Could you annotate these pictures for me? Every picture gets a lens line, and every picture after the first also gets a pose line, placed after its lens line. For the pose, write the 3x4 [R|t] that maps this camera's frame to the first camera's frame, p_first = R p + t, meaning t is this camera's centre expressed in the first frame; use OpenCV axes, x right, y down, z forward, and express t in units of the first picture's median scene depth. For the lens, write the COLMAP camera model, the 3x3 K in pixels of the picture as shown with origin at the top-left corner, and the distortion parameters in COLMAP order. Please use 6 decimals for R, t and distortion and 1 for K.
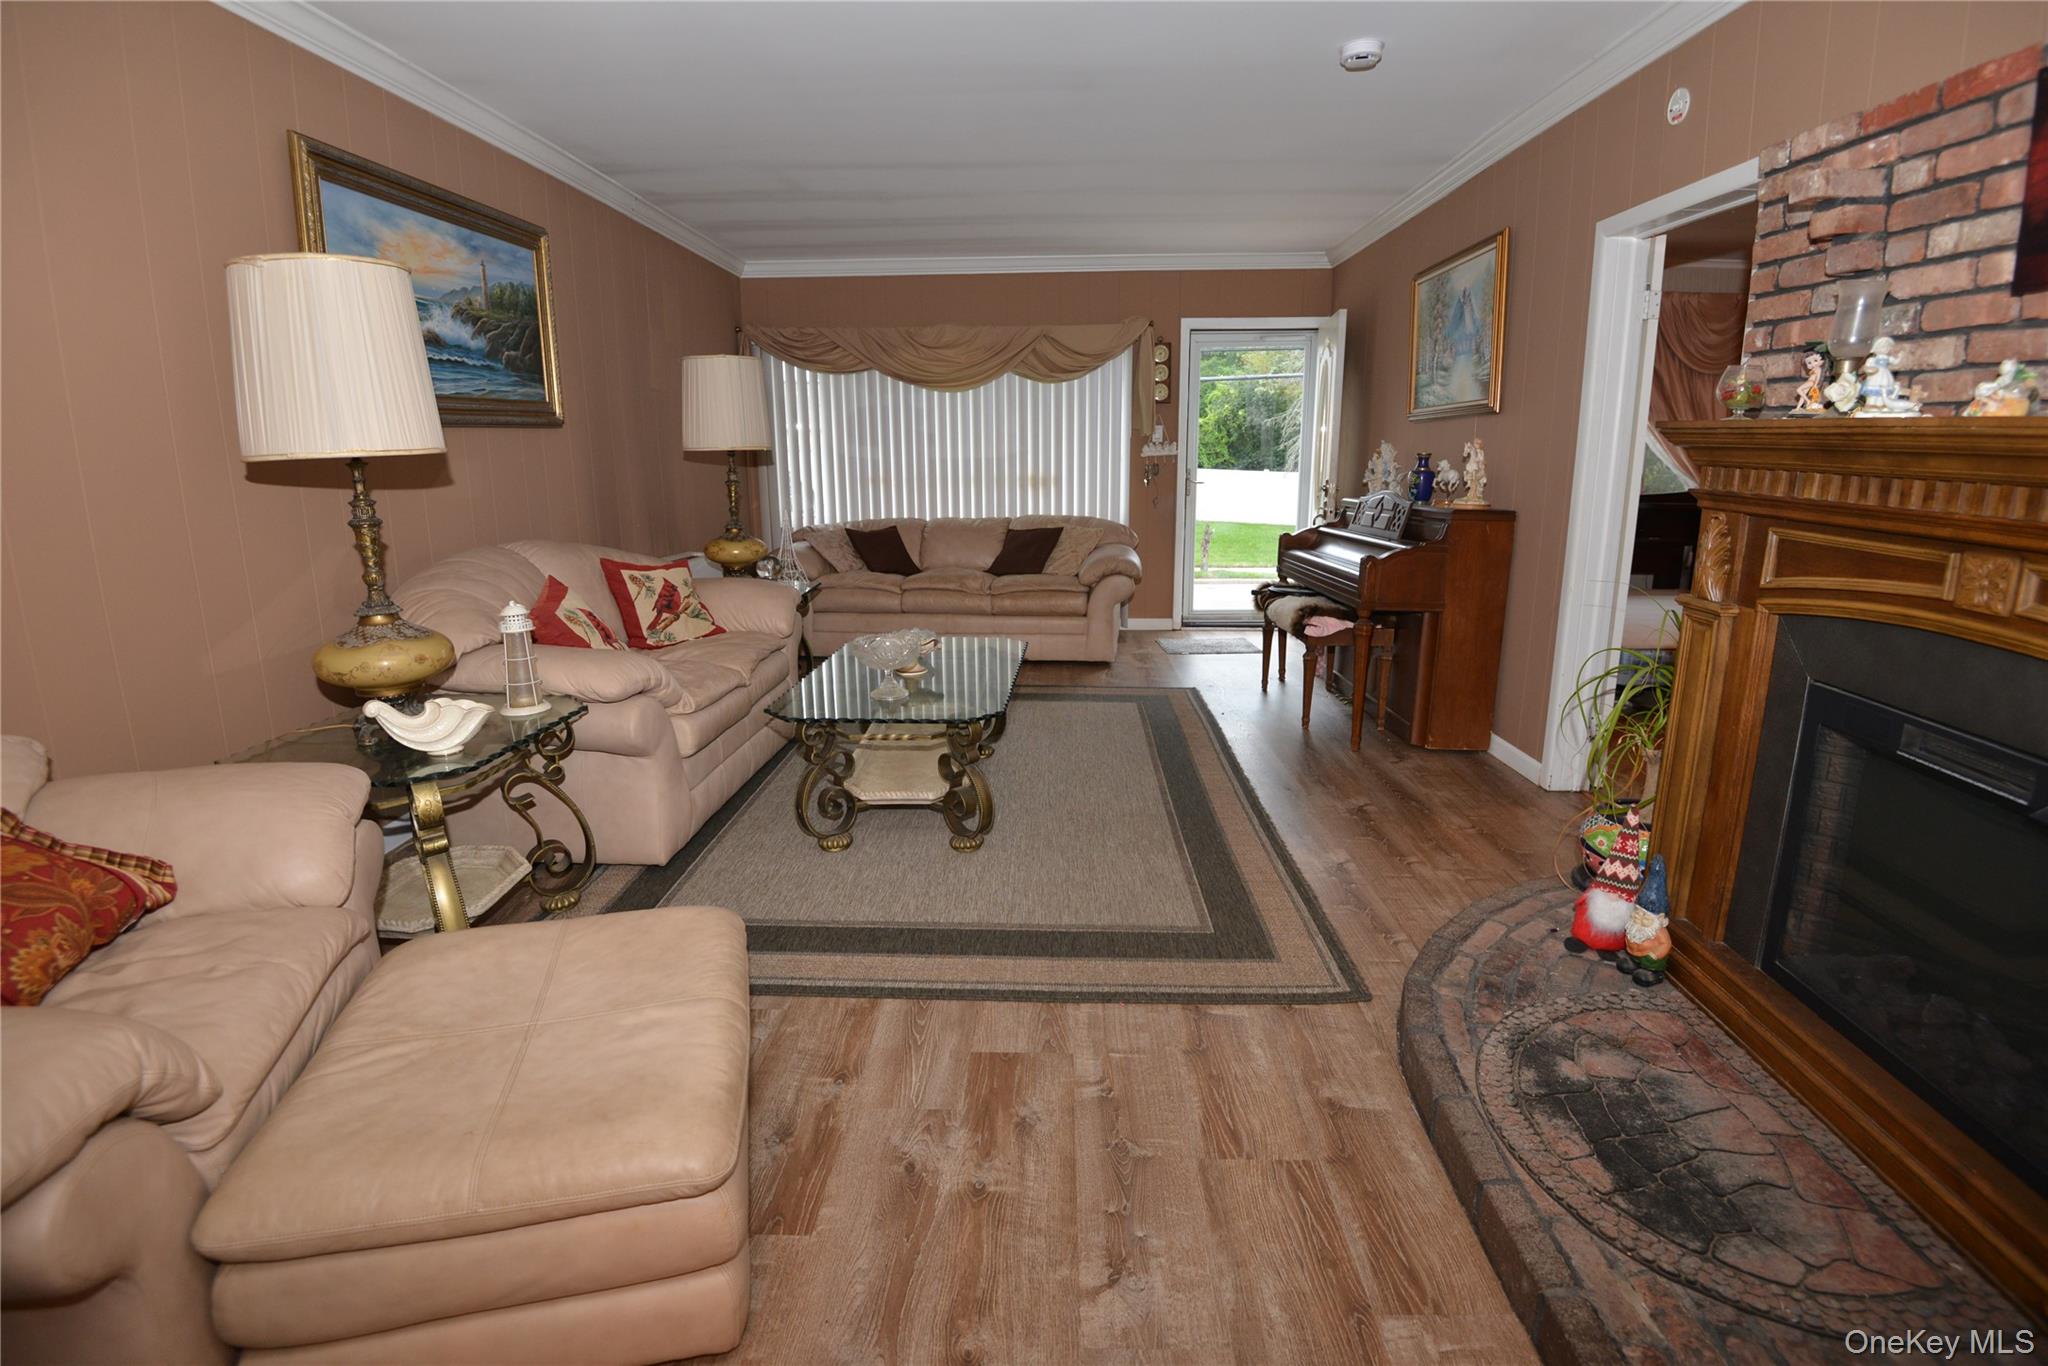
lens RADIAL K [[968.7, 0, 1022.1], [0, 968.7, 666.5], [0, 0, 1]] dist [-0.030265, -0.005889]
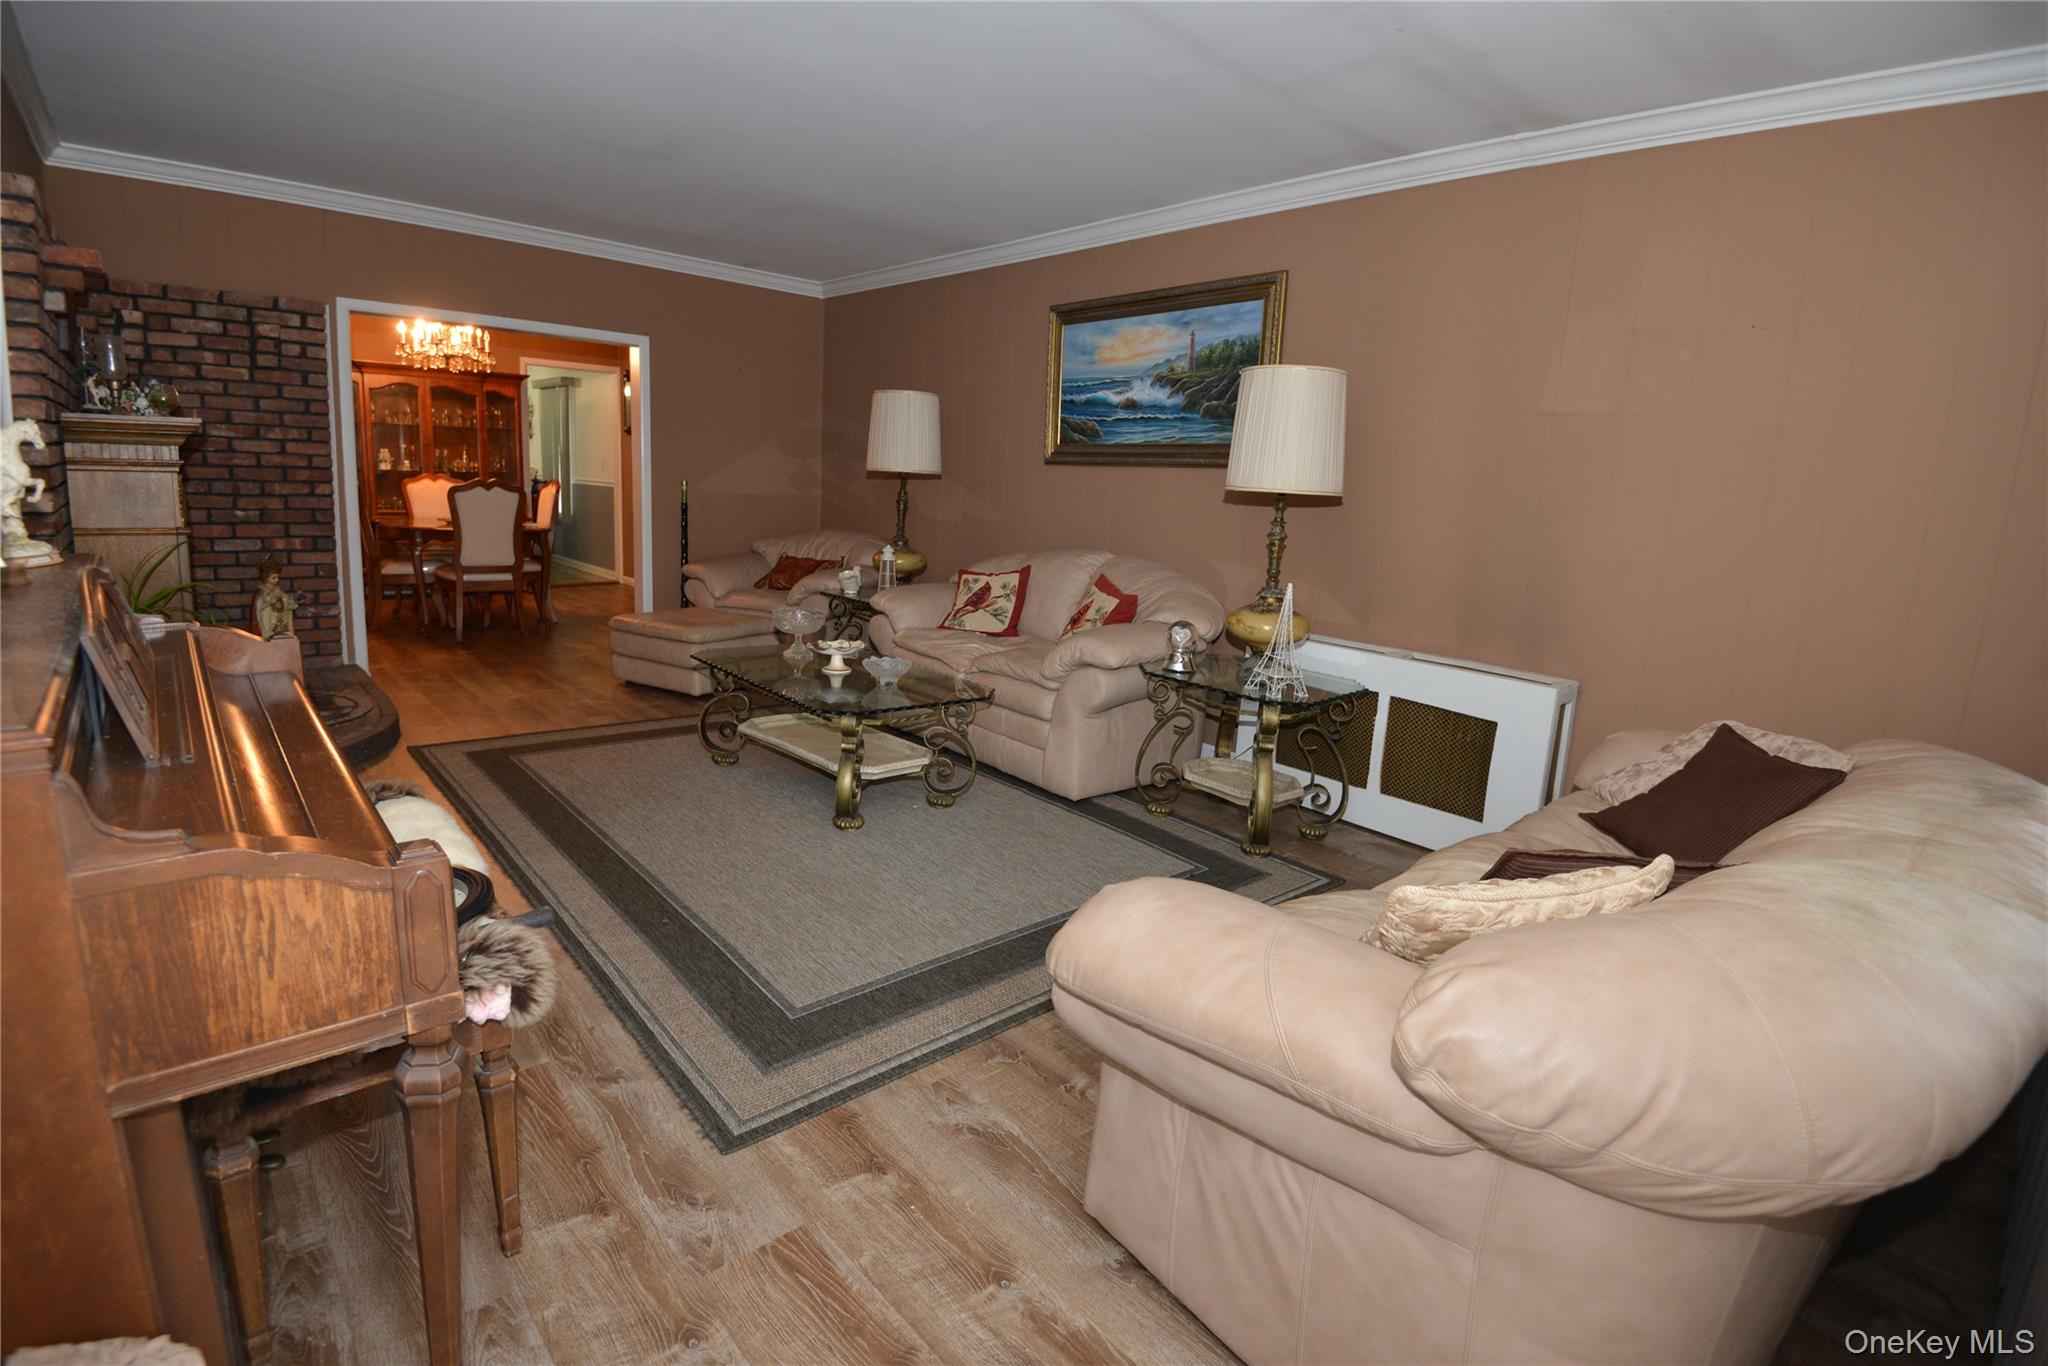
lens RADIAL K [[968.7, 0, 1037.8], [0, 968.7, 674.8], [0, 0, 1]] dist [-0.030265, -0.005889]
pose [[-0.711317, 0.103249, -0.695247, 0.485134], [-0.207609, 0.914155, 0.348166, -0.420691], [0.671511, 0.391995, -0.628818, 1.849007]]
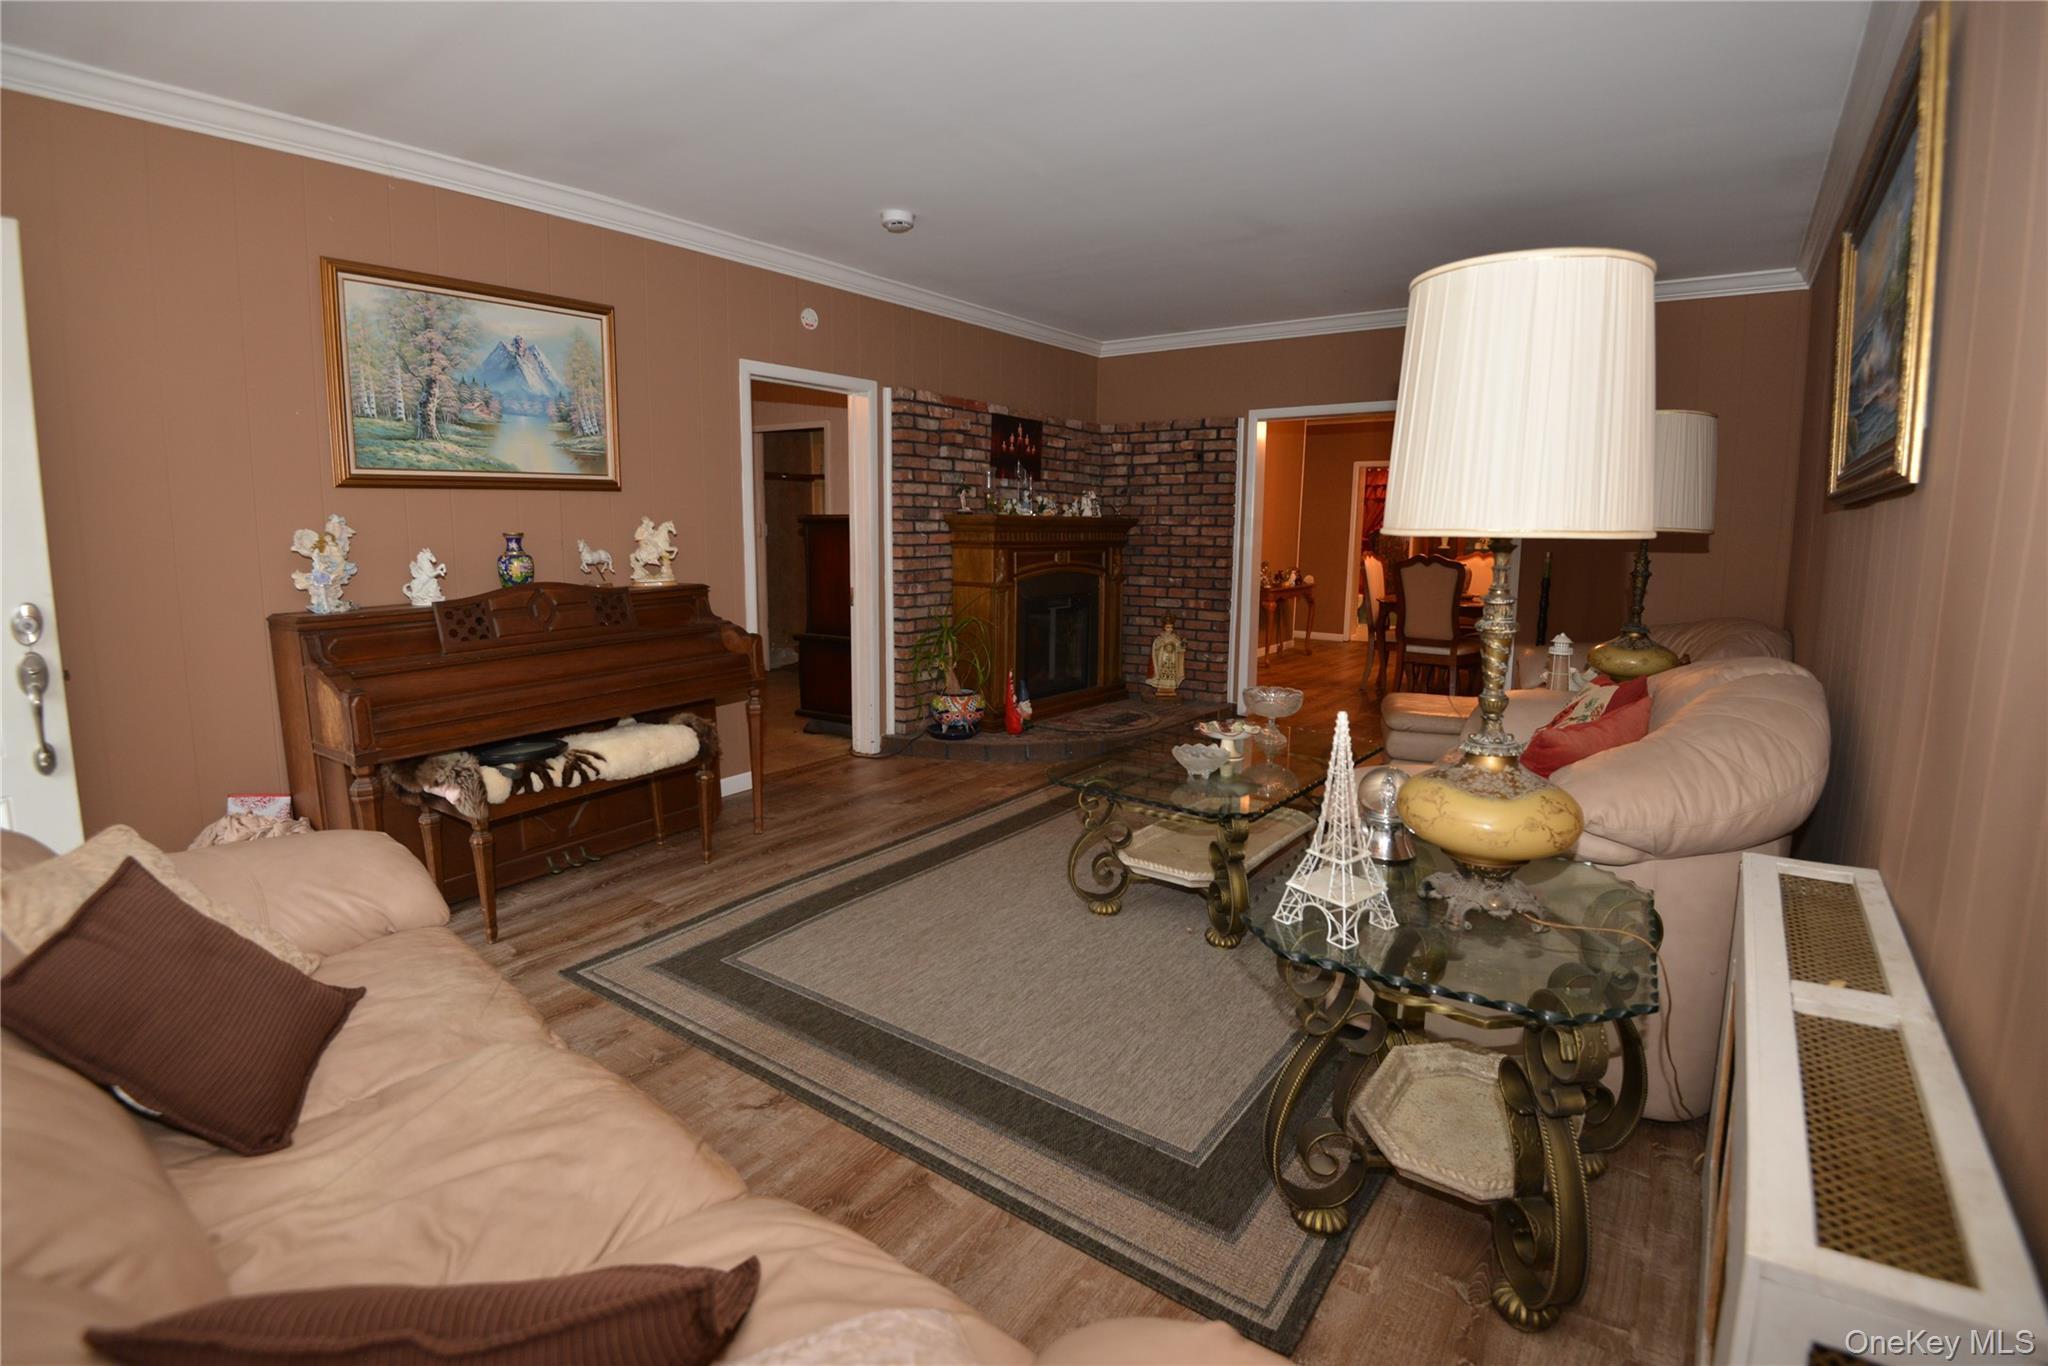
lens RADIAL K [[968.7, 0, 1012.0], [0, 968.7, 681.6], [0, 0, 1]] dist [-0.030265, -0.005889]
pose [[-0.826317, -0.089068, 0.556118, -0.468069], [0.125761, 0.933305, 0.336342, -0.416342], [-0.548985, 0.347863, -0.760004, 1.826343]]
